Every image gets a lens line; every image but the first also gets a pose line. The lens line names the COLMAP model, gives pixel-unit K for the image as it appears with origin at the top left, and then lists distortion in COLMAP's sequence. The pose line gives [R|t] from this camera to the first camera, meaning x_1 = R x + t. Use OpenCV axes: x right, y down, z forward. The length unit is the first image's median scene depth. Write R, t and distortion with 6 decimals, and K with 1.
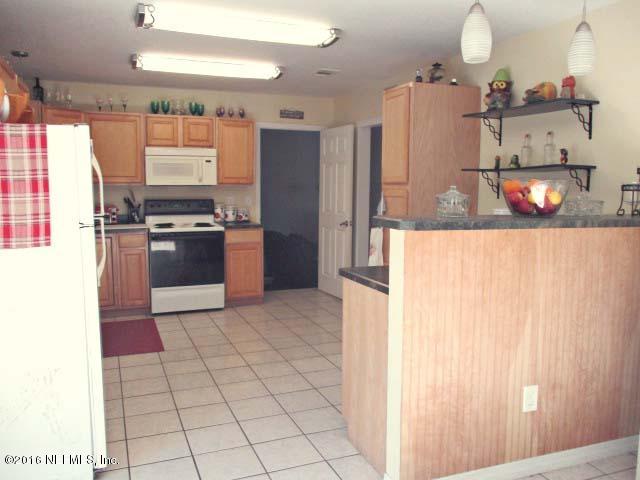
lens RADIAL K [[545.5, 0, 319.8], [0, 545.5, 240.1], [0, 0, 1]] dist [-0.007481, 0.016563]
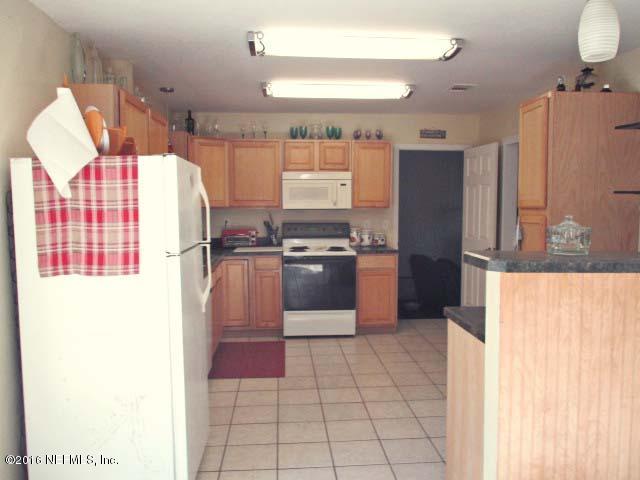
lens RADIAL K [[545.5, 0, 321.0], [0, 545.5, 239.5], [0, 0, 1]] dist [-0.007481, 0.016563]
pose [[0.955425, 0.014175, -0.294892, 0.075669], [-0.025341, 0.999098, -0.034078, -0.016203], [0.294143, 0.040032, 0.954923, 0.074059]]
